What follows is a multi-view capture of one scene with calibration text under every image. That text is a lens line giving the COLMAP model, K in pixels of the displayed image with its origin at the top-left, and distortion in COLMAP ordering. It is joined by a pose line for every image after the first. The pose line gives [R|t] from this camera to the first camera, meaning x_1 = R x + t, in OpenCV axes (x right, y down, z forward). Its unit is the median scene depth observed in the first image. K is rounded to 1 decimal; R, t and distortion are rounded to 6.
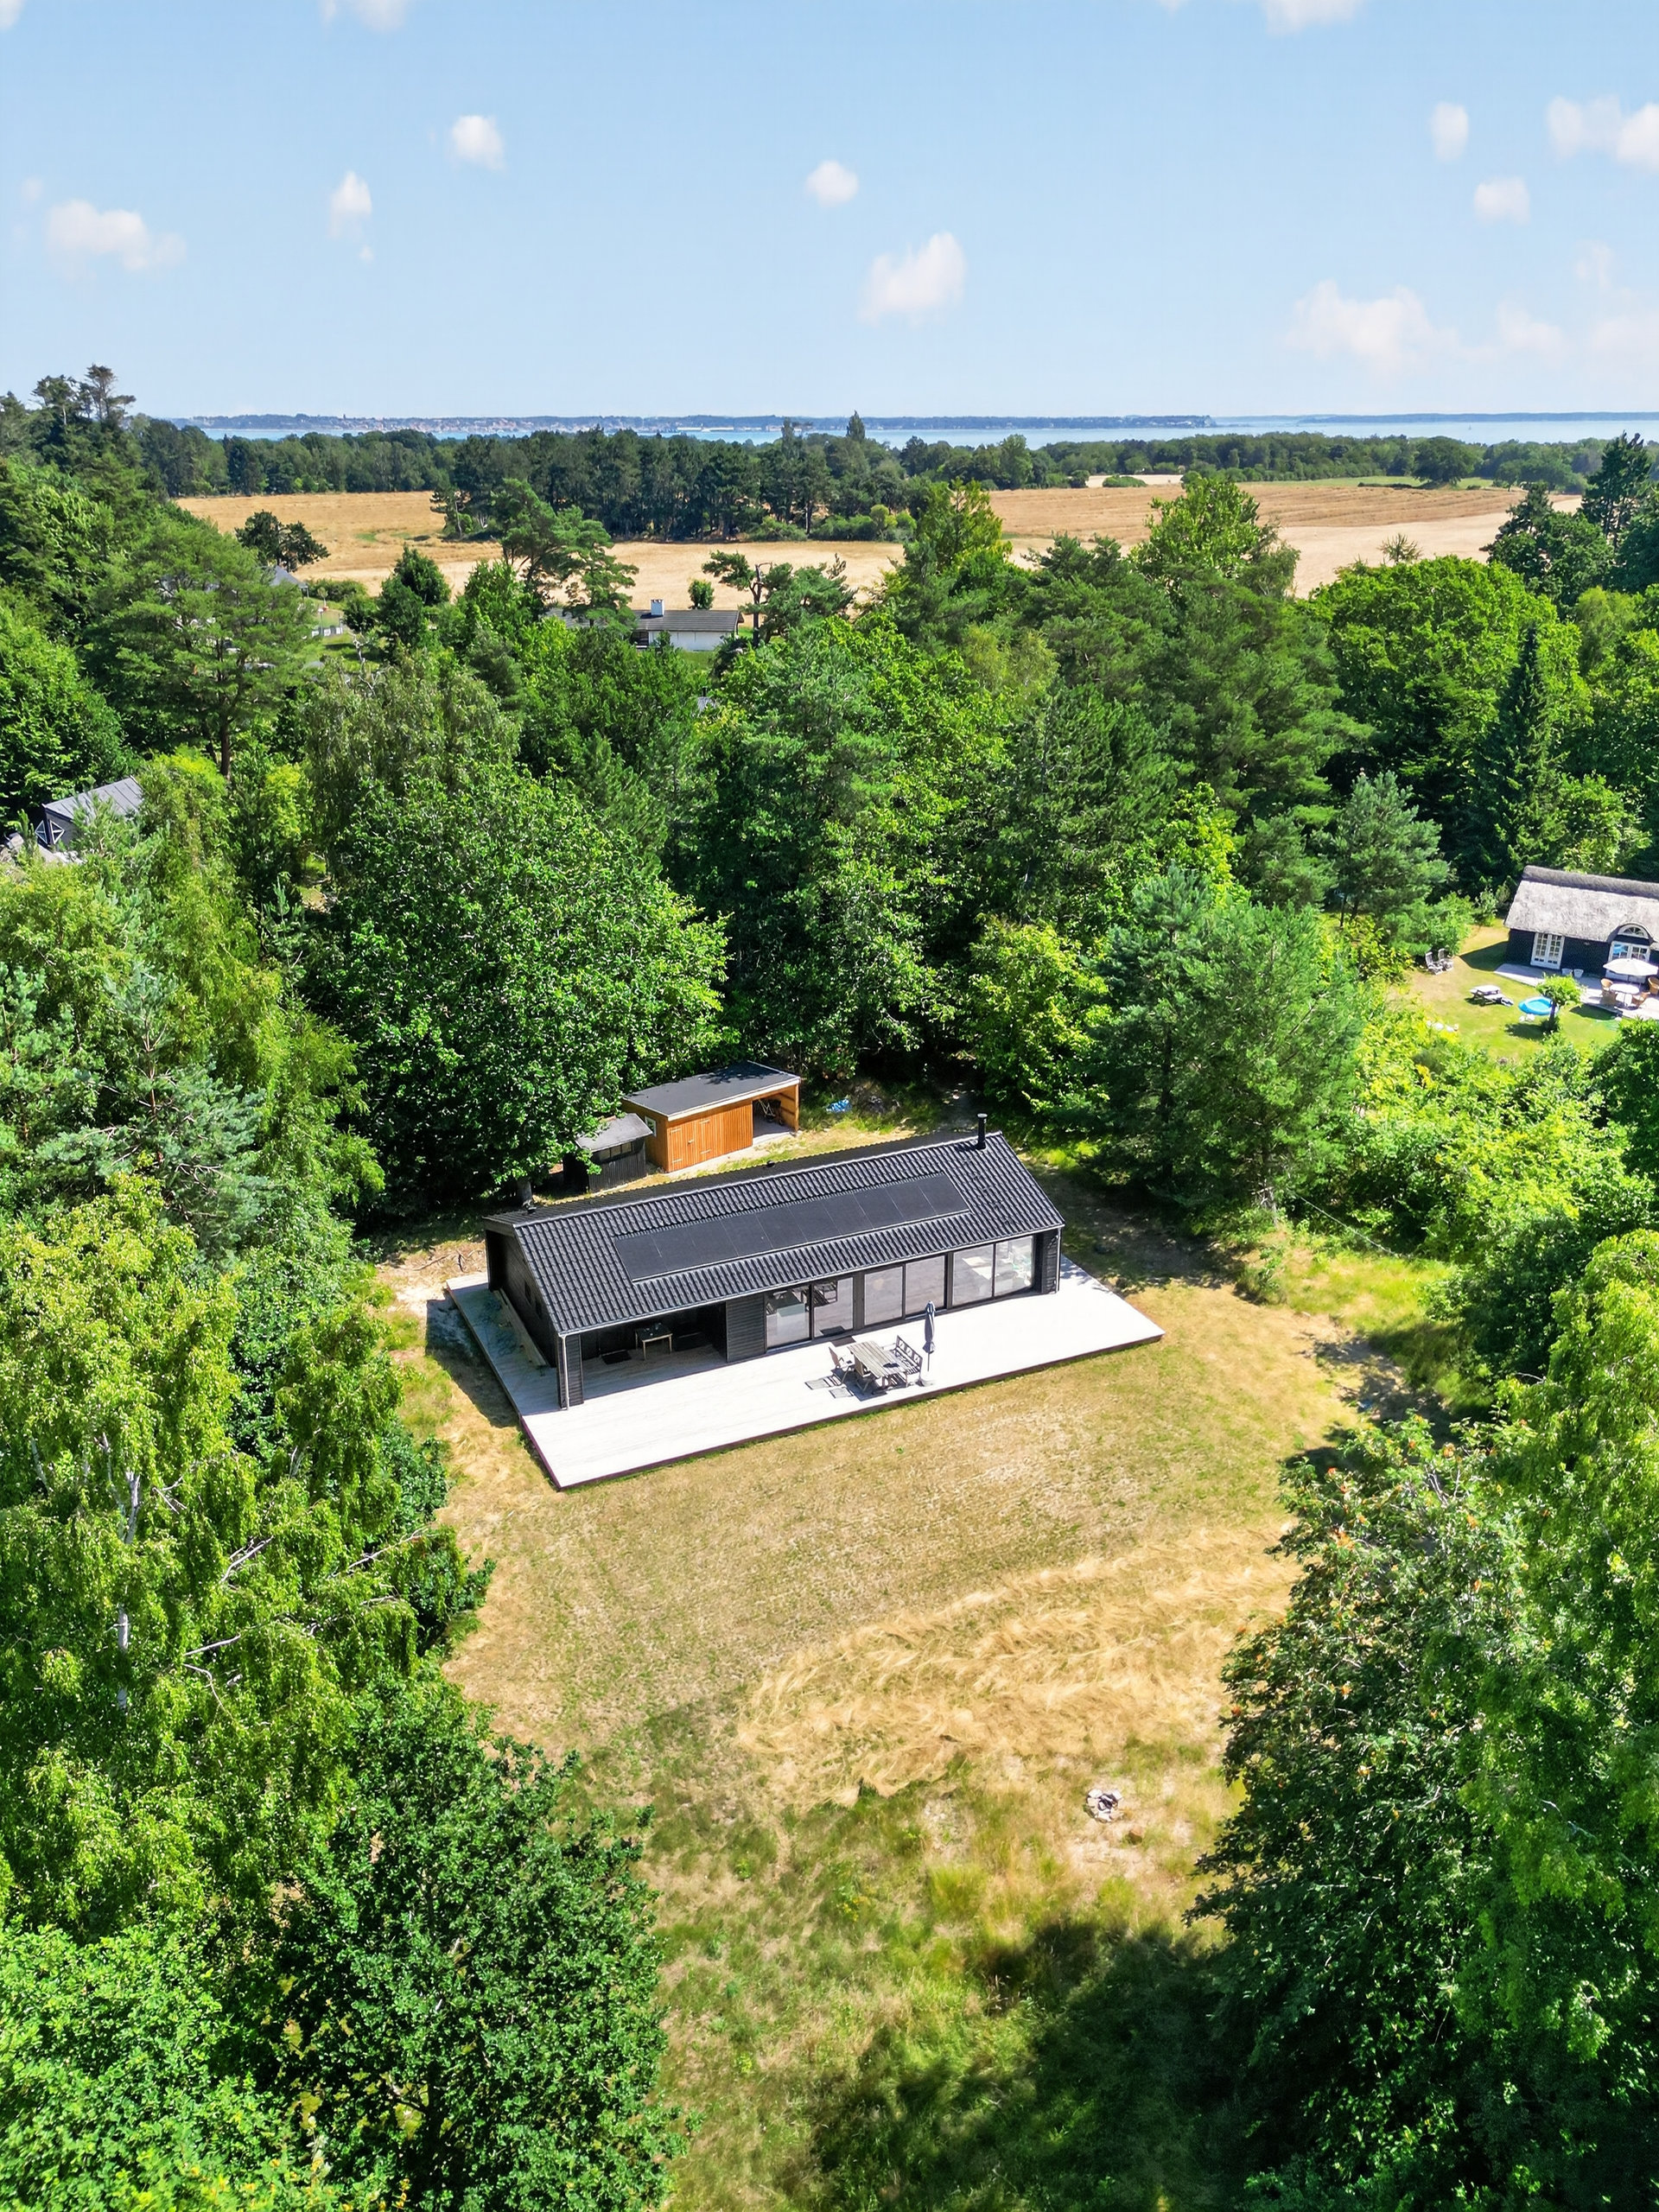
lens RADIAL K [[1706.8, 0, 833.7], [0, 1706.8, 1110.9], [0, 0, 1]] dist [0.041086, -0.022516]
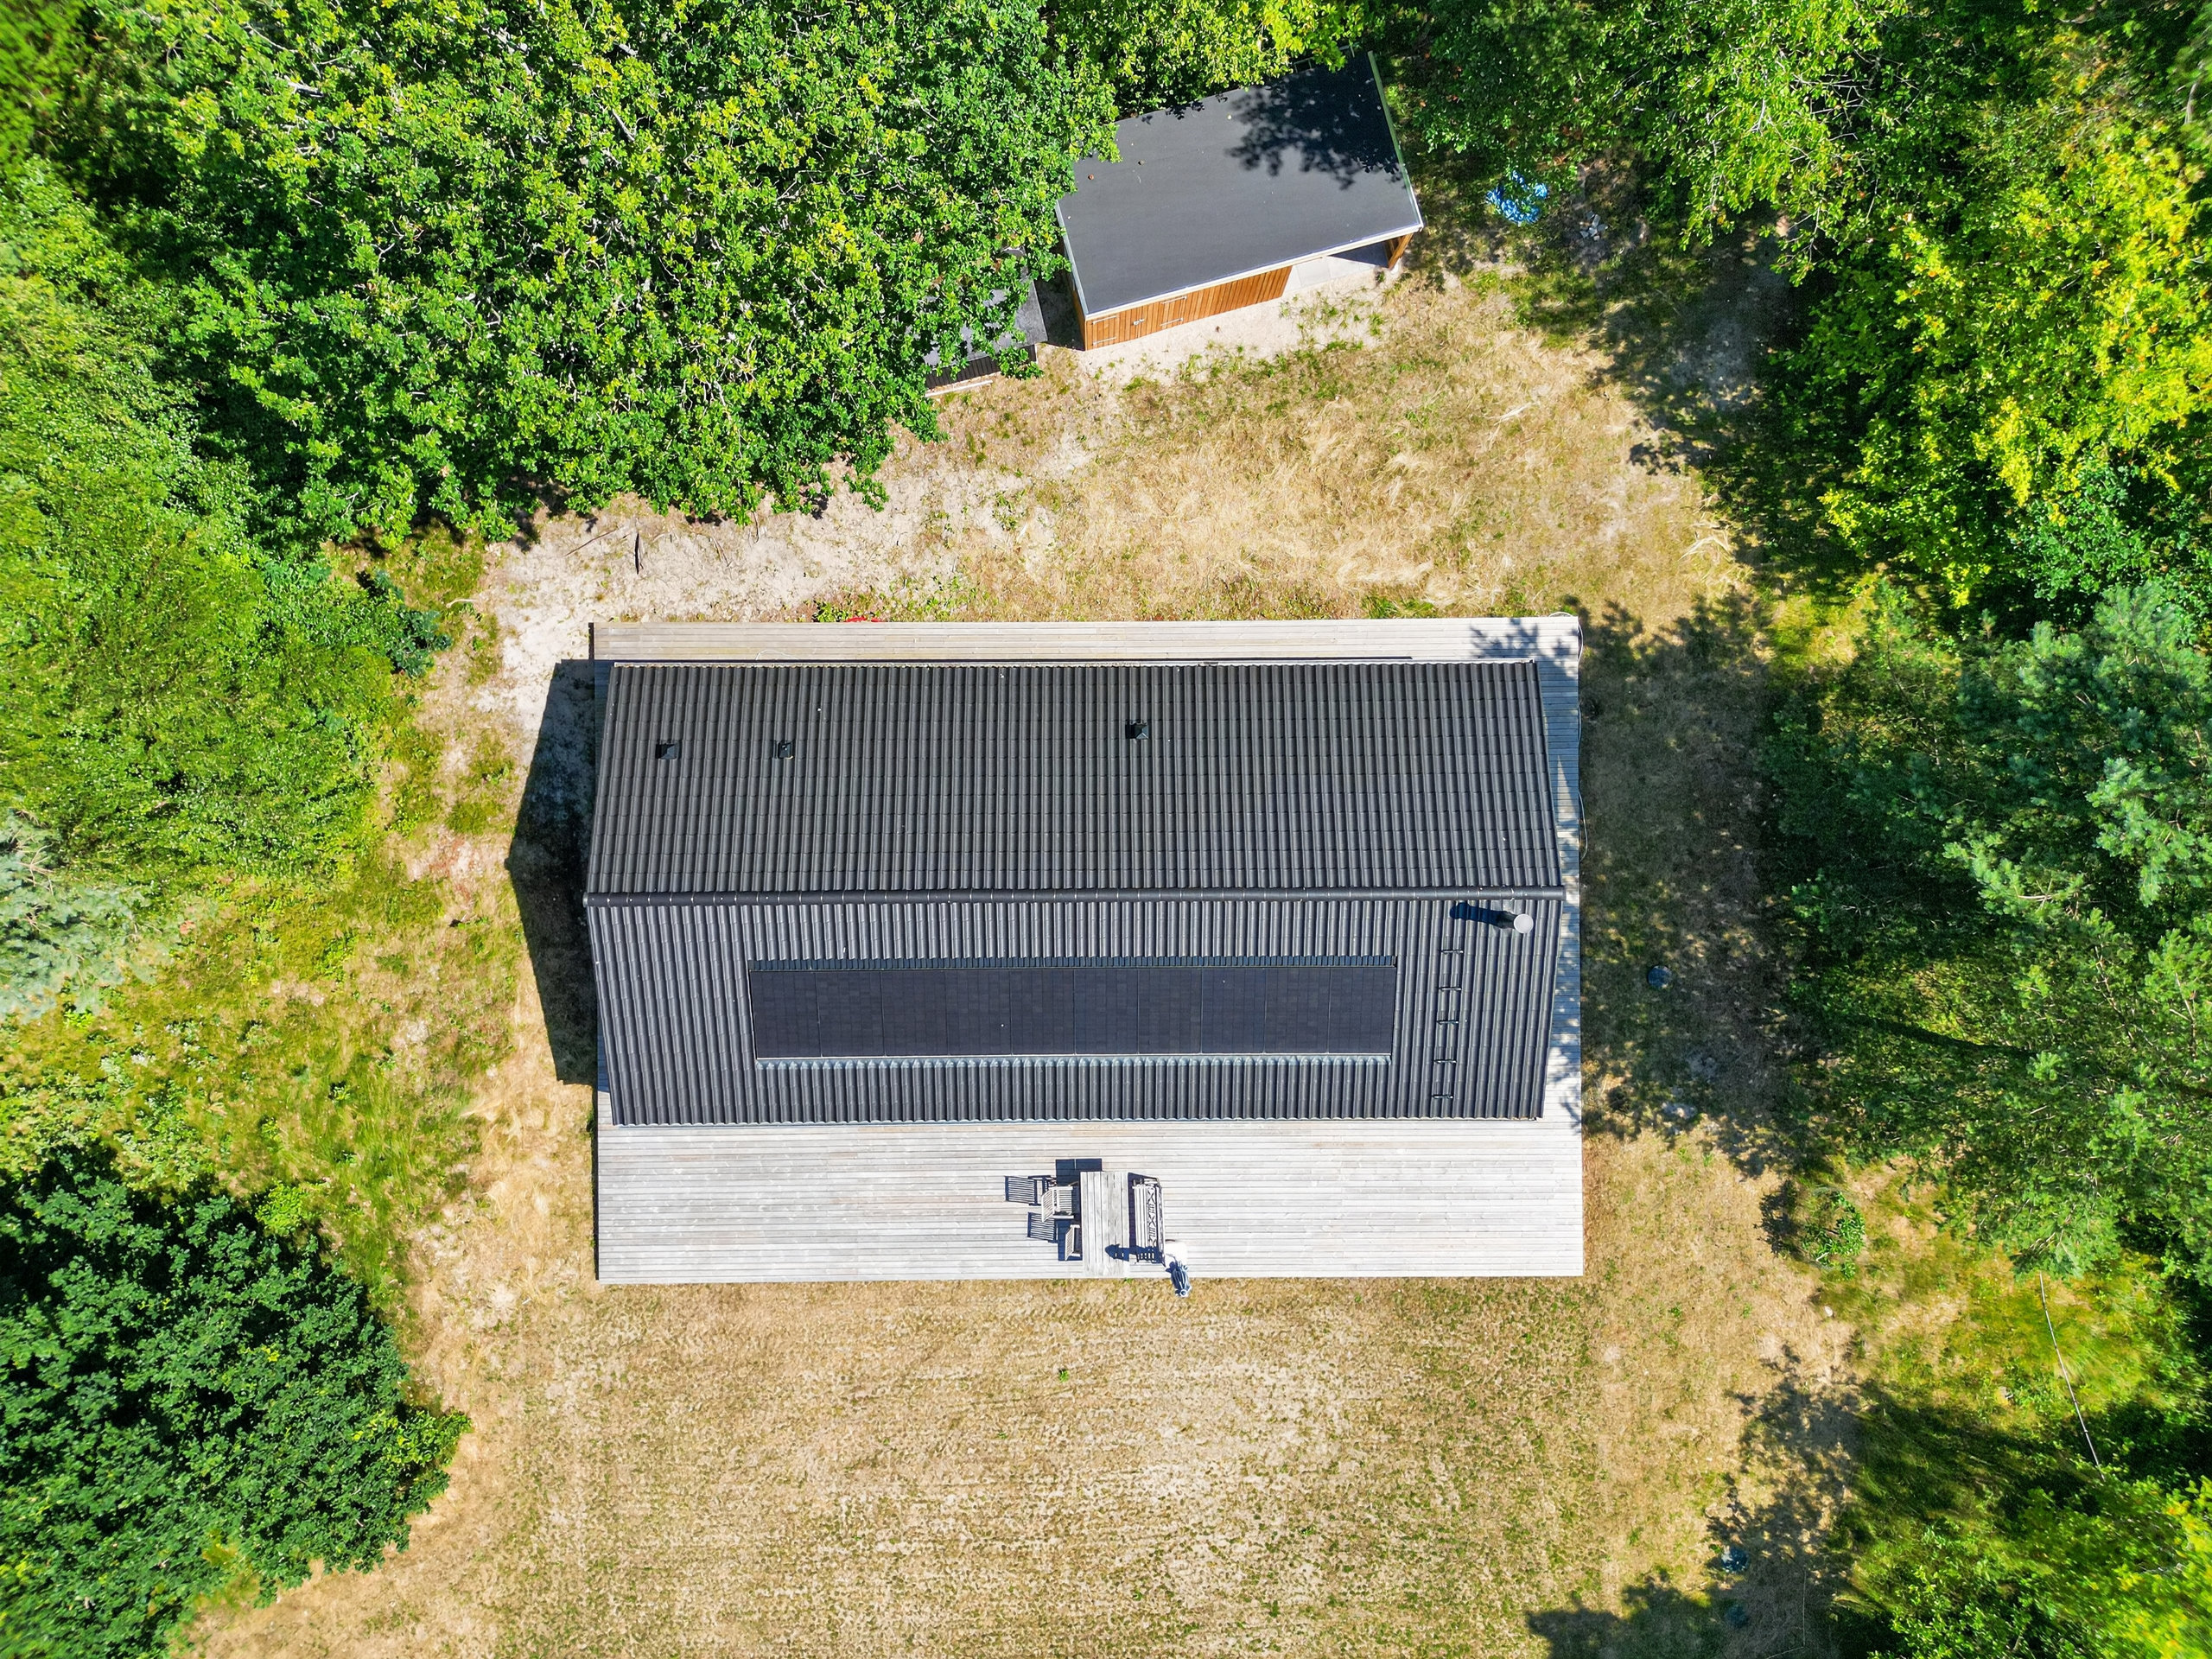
lens RADIAL K [[1546.4, 0, 1107.7], [0, 1546.4, 821.0], [0, 0, 1]] dist [0.042736, -0.029419]
pose [[0.907877, 0.419154, 0.008336, -0.041401], [-0.164537, 0.337953, 0.926669, -0.429204], [0.385600, -0.842673, 0.375786, 0.844157]]
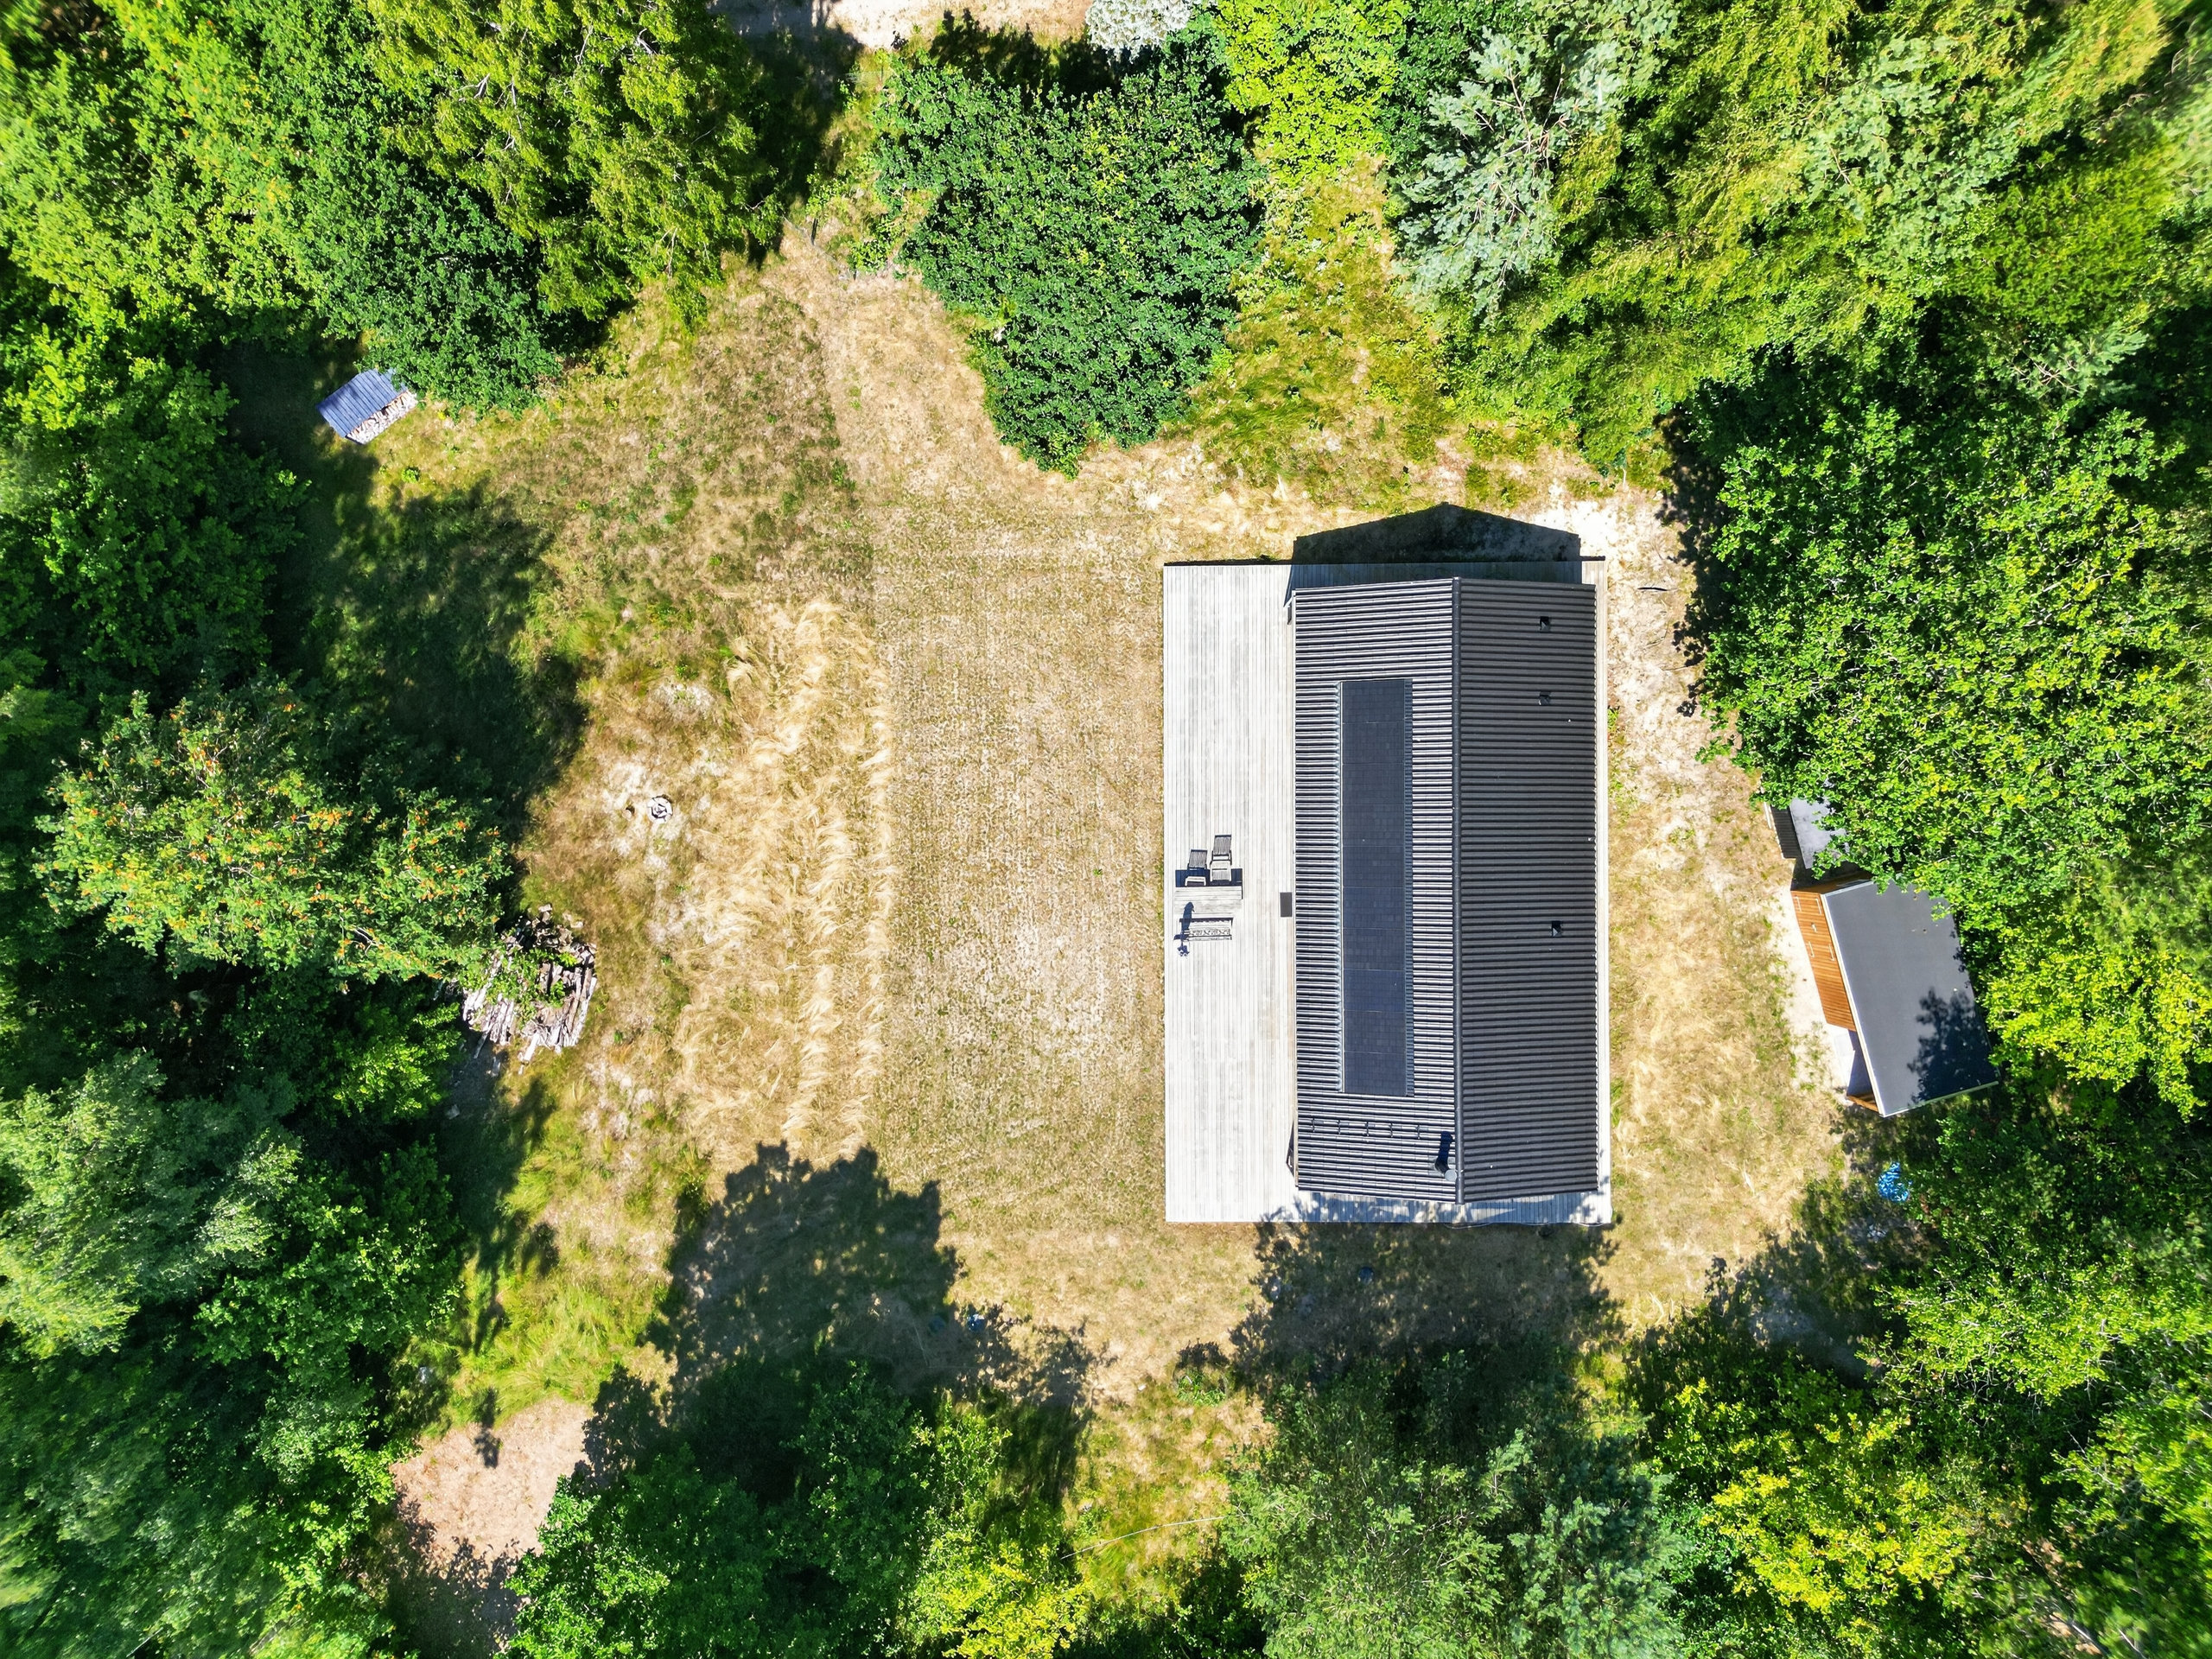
lens RADIAL K [[1546.4, 0, 1109.3], [0, 1546.4, 823.6], [0, 0, 1]] dist [0.042736, -0.029419]
pose [[-0.422010, 0.906591, 0.000183, 0.006903], [-0.335188, -0.156214, 0.929110, -0.616637], [0.842352, 0.392033, 0.369803, 0.559698]]
